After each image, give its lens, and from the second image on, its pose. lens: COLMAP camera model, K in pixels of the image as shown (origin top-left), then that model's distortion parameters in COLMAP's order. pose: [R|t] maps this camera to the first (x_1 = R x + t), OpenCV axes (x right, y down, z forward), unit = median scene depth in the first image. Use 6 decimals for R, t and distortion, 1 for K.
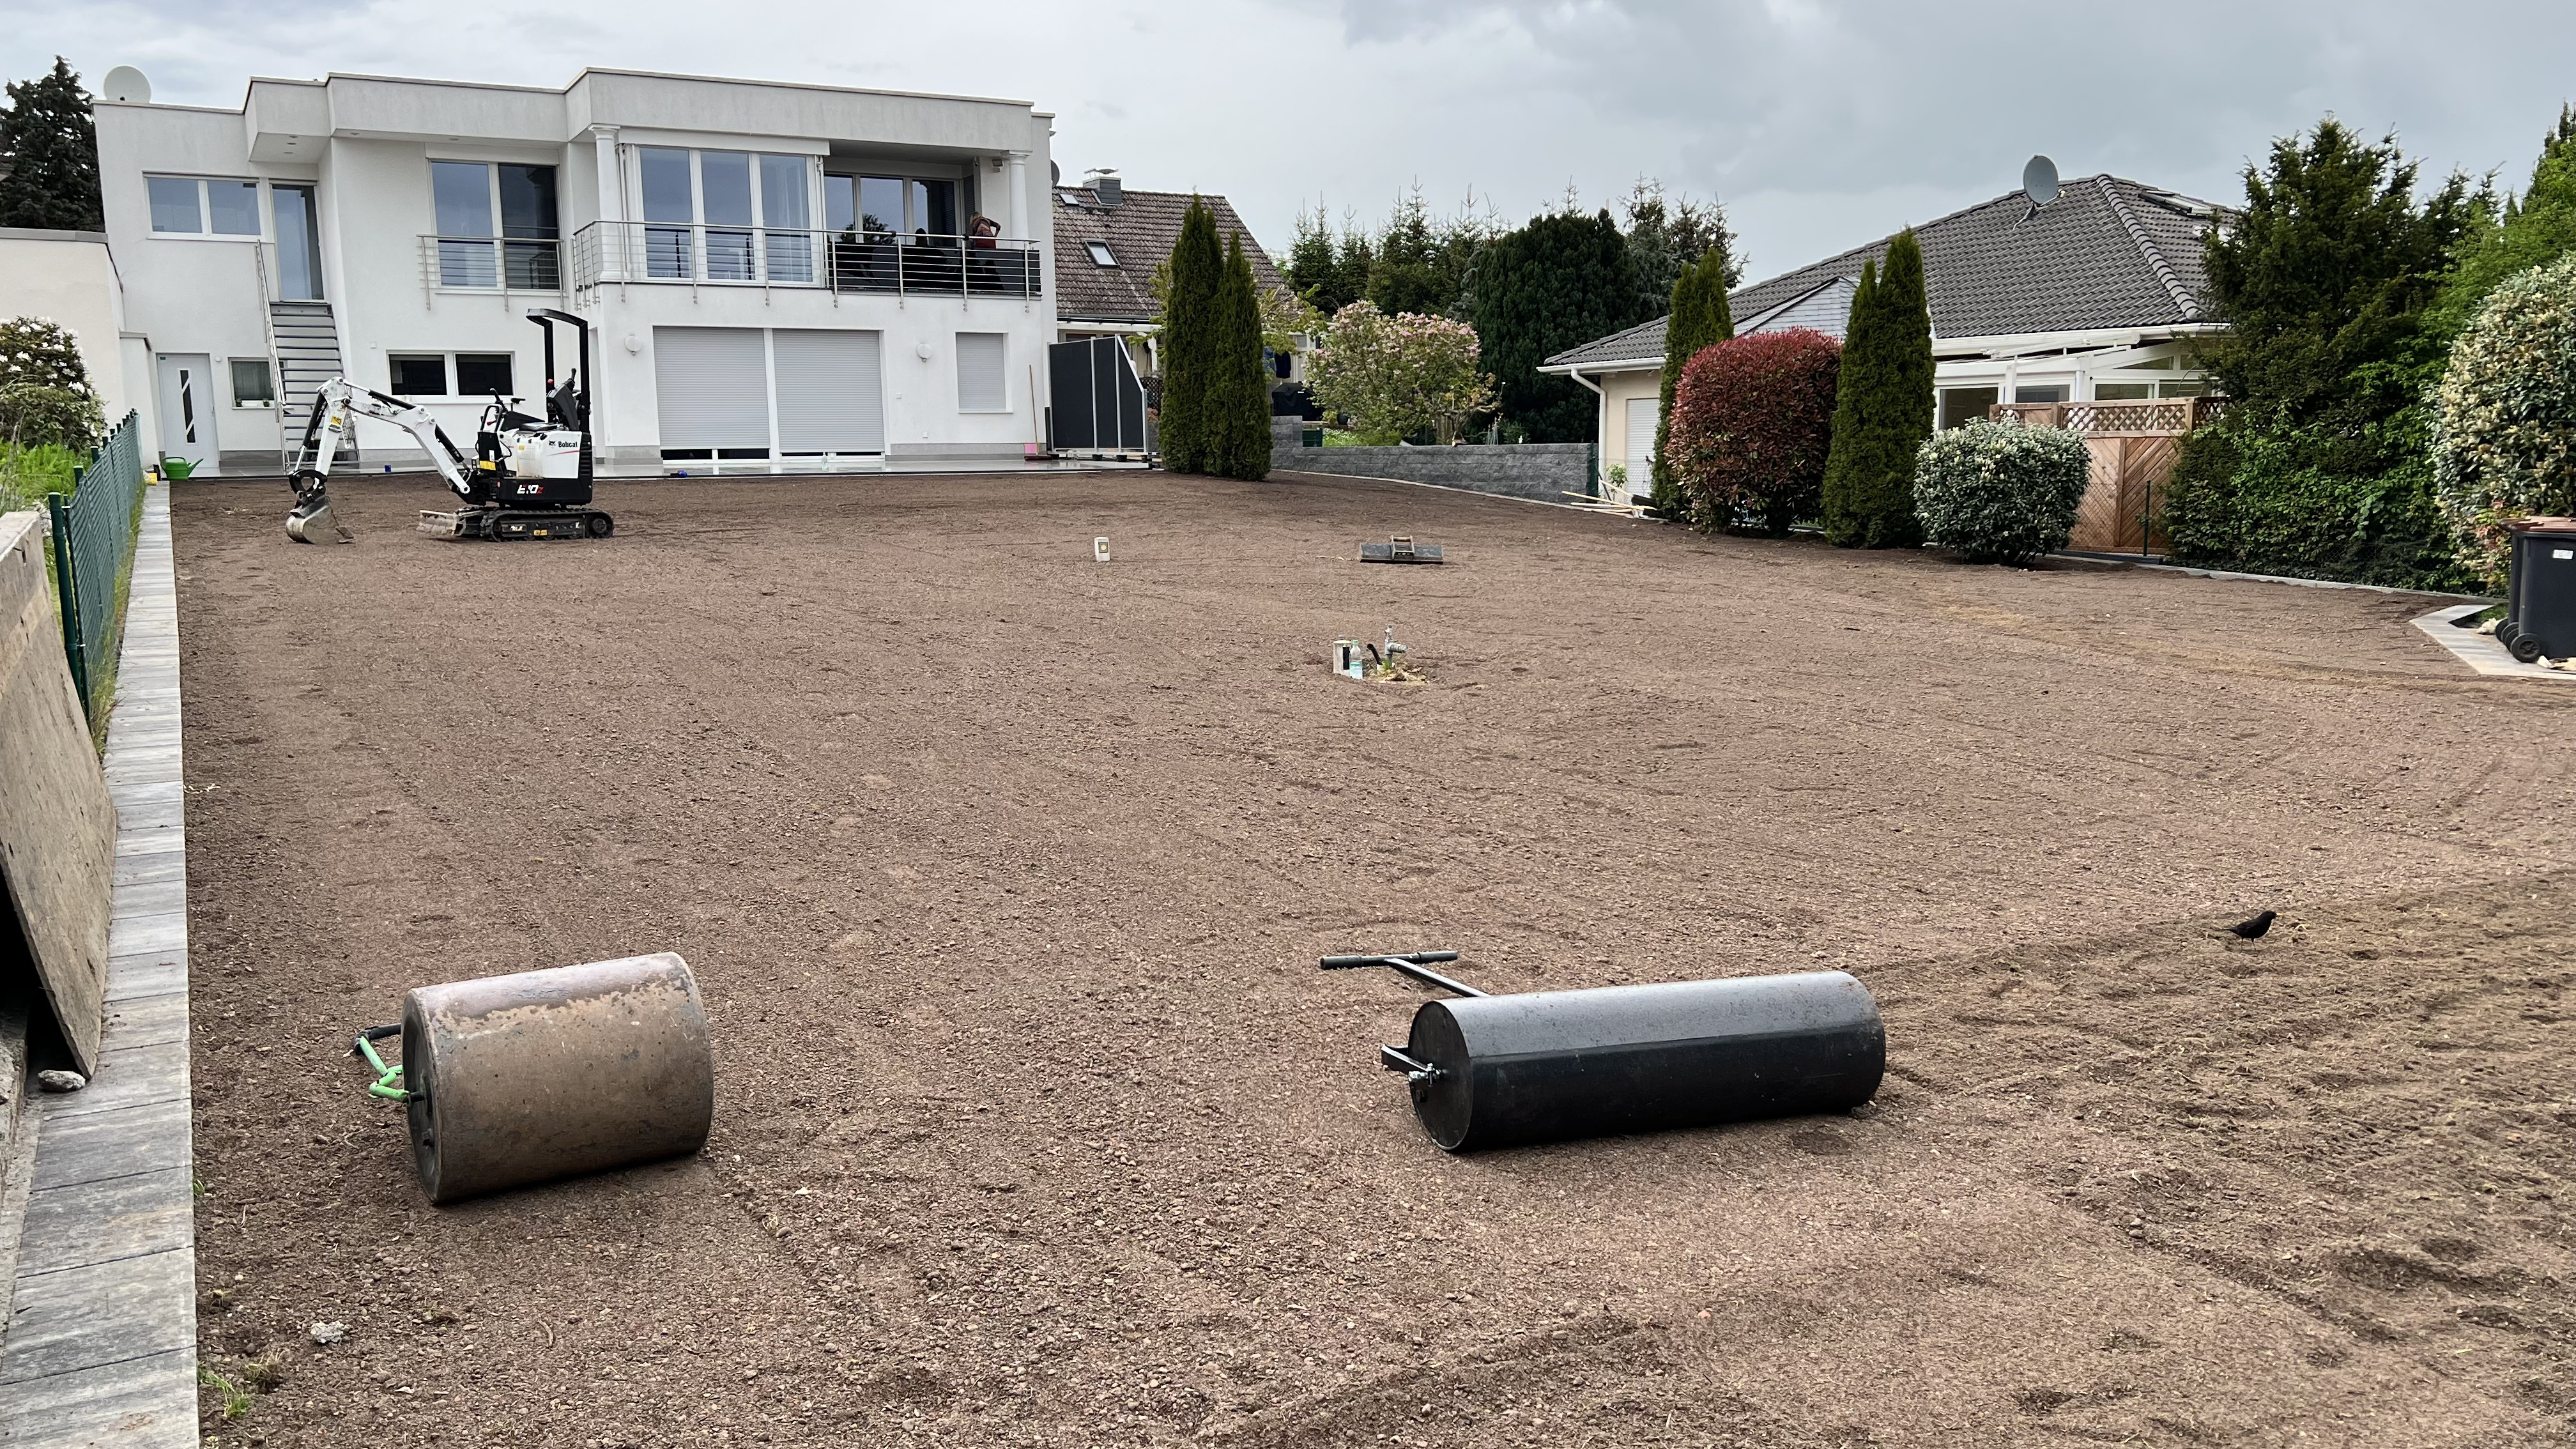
lens RADIAL K [[2018.7, 0, 1288.0], [0, 2018.7, 724.5], [0, 0, 1]] dist [0.024947, 0.004121]
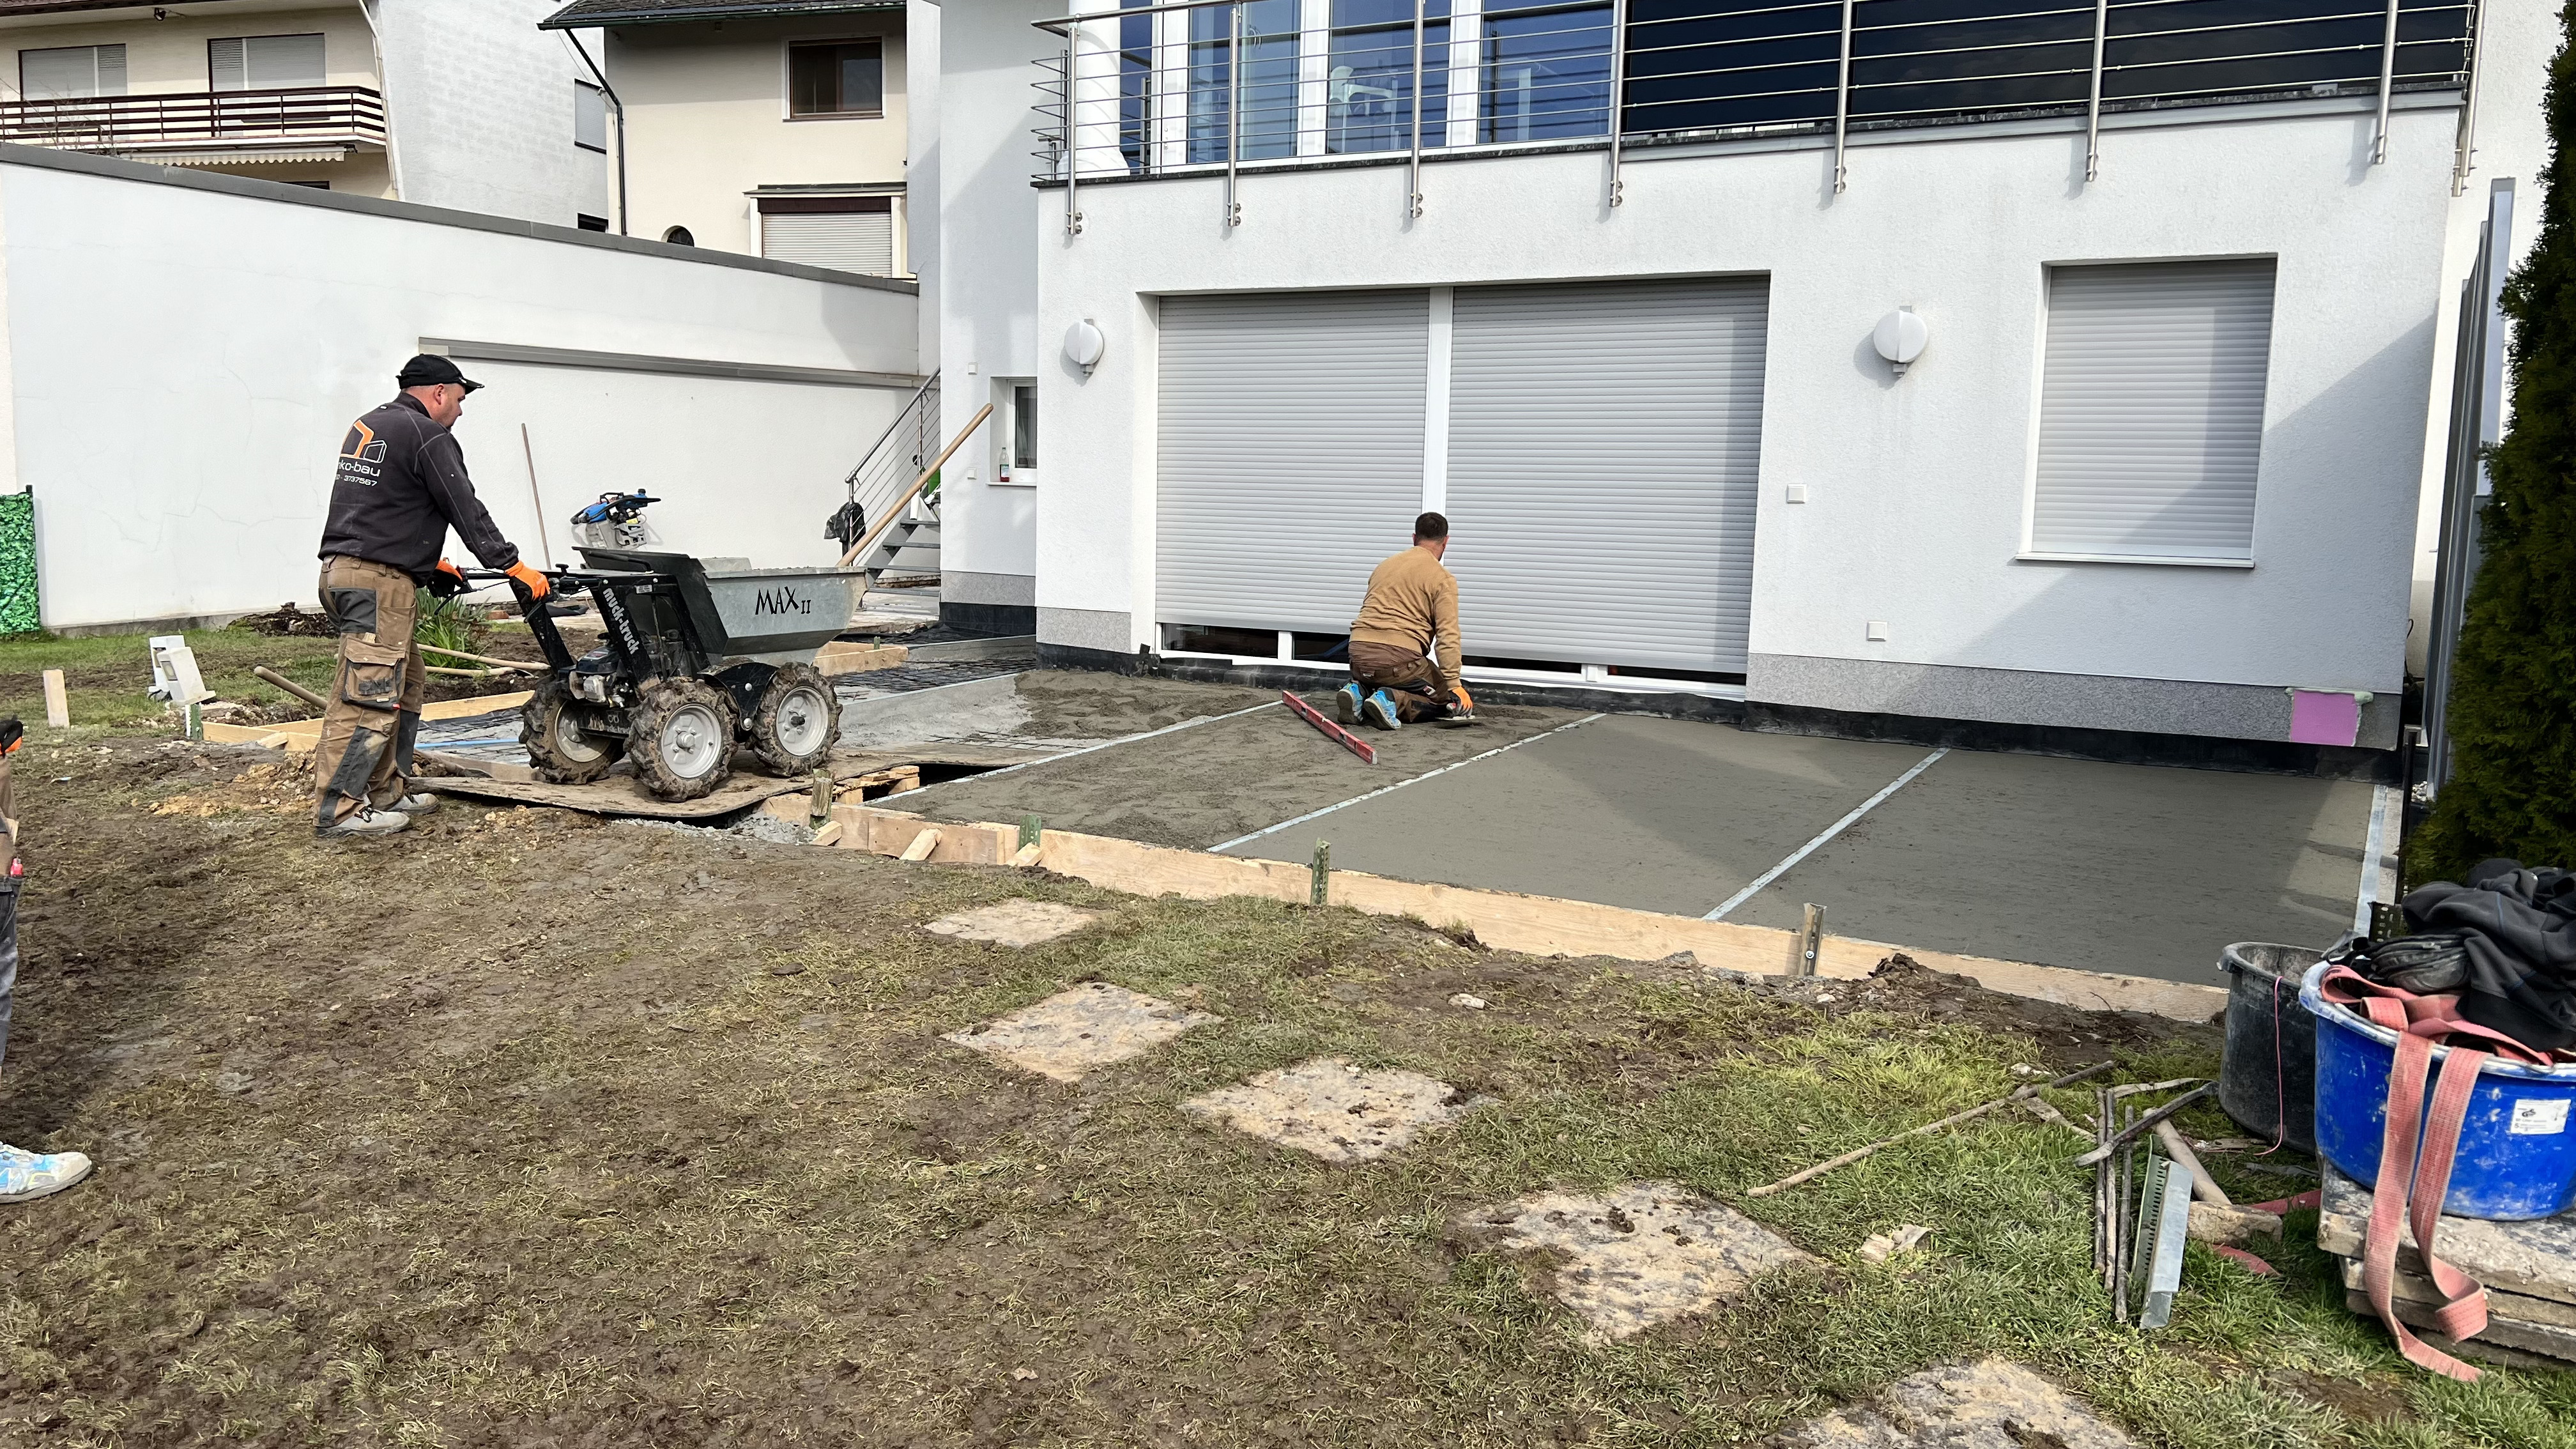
lens RADIAL K [[1995.1, 0, 1288.0], [0, 1995.1, 724.5], [0, 0, 1]] dist [0.059065, -0.070471]
pose [[0.507927, 0.136114, -0.850578, 0.019923], [-0.140055, 0.987347, 0.074366, -0.134497], [0.849938, 0.081355, 0.520563, 0.752633]]
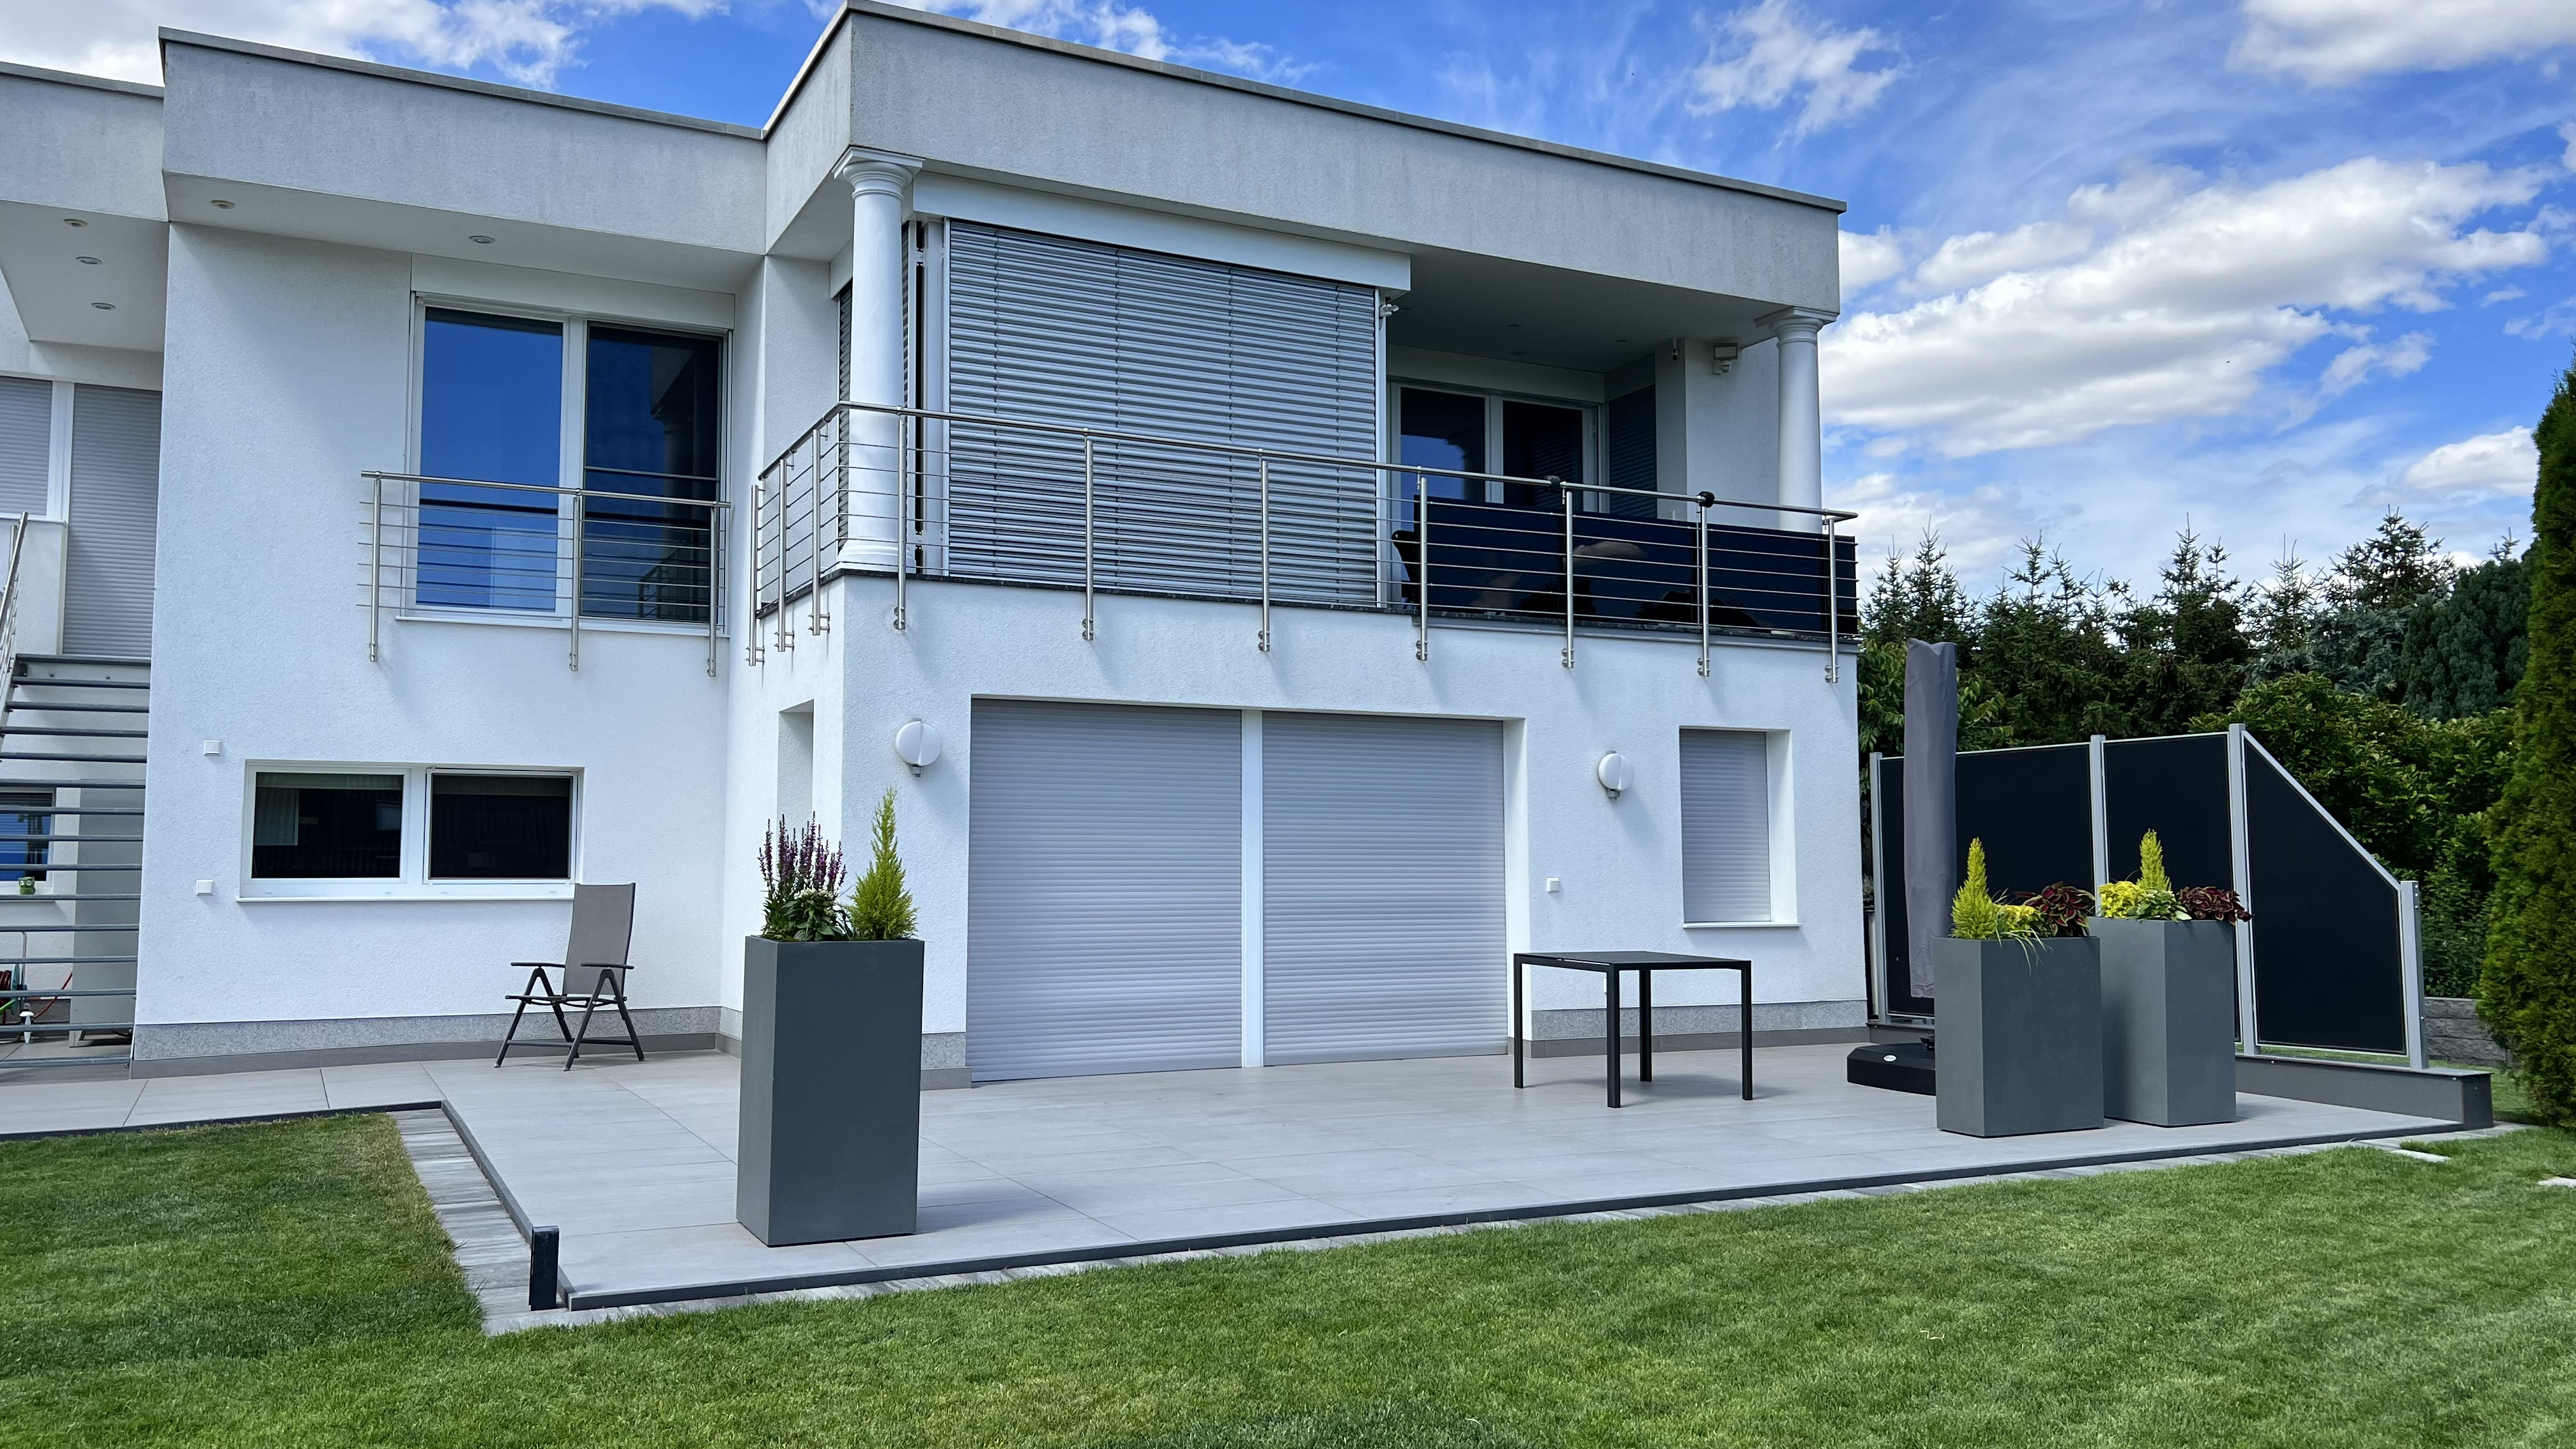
lens RADIAL K [[1995.1, 0, 1288.0], [0, 1995.1, 724.5], [0, 0, 1]] dist [0.059065, -0.070471]
pose [[0.999470, 0.008166, -0.031504, -0.221433], [-0.014745, 0.976581, -0.214646, -0.105112], [0.029013, 0.214997, 0.976184, 0.591311]]
